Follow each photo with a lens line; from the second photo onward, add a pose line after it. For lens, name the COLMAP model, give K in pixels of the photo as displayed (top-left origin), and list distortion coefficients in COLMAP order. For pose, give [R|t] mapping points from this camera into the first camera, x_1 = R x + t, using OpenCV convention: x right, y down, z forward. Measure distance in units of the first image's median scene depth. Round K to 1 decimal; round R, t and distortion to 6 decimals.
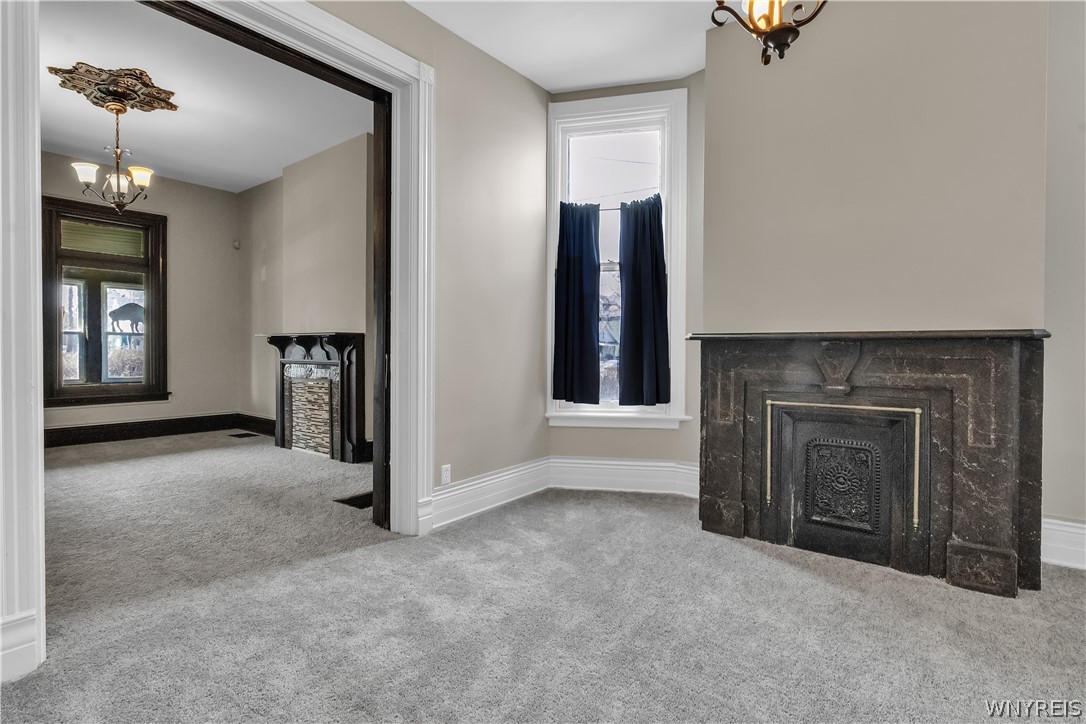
lens RADIAL K [[545.4, 0, 543.9], [0, 545.4, 350.4], [0, 0, 1]] dist [0.000662, -0.003332]
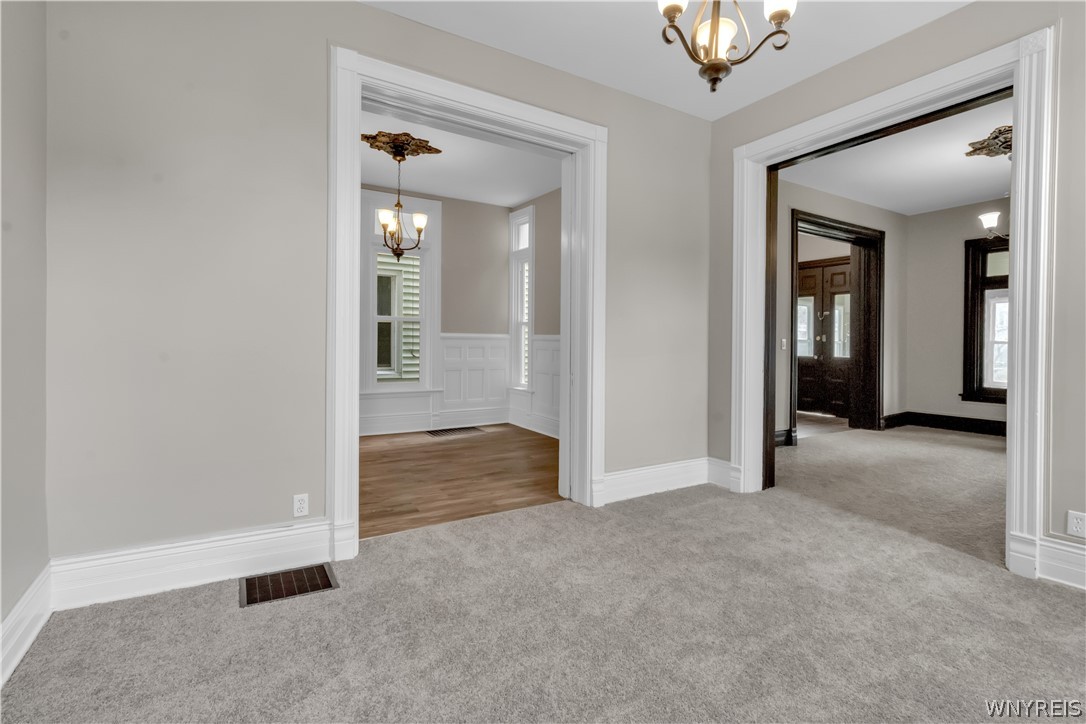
lens RADIAL K [[494.2, 0, 550.9], [0, 494.2, 350.5], [0, 0, 1]] dist [-0.001882, 0.000040]
pose [[-0.345538, -0.000021, -0.938405, 0.676099], [-0.016748, 0.999841, 0.006144, -0.011055], [0.938255, 0.017839, -0.345484, 0.486978]]
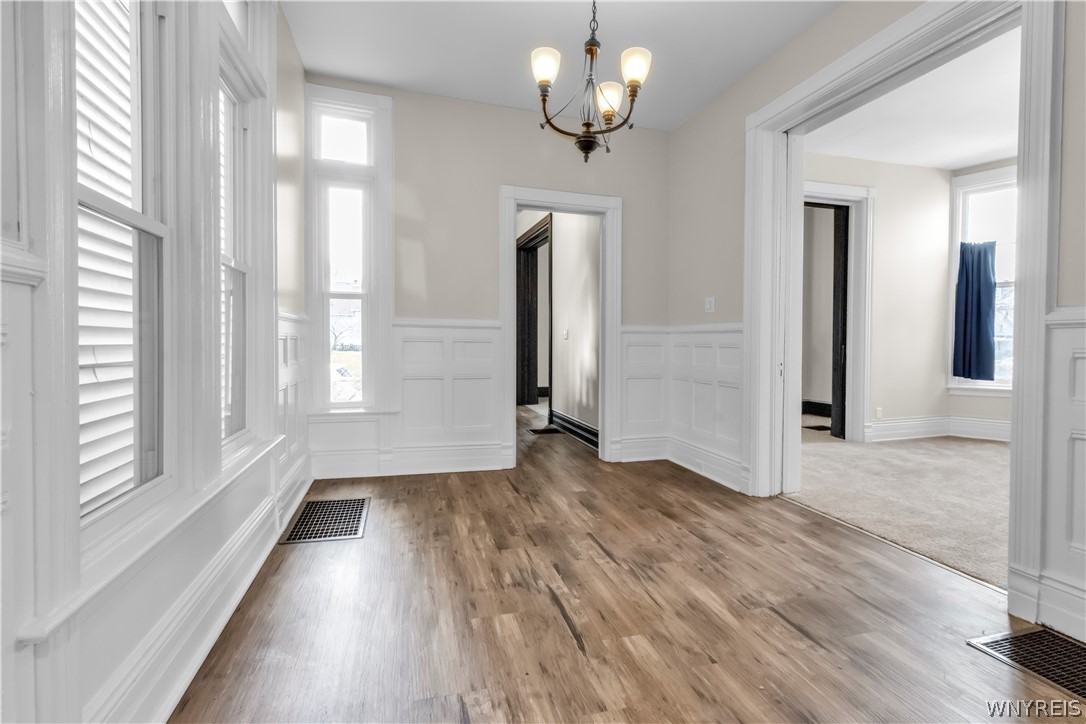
lens RADIAL K [[513.5, 0, 542.5], [0, 513.5, 354.9], [0, 0, 1]] dist [0.002553, 0.001251]
pose [[0.816703, 0.006143, -0.577026, -0.100517], [-0.002818, 0.999974, 0.006657, 0.027848], [0.577052, -0.003811, 0.816699, -0.904560]]
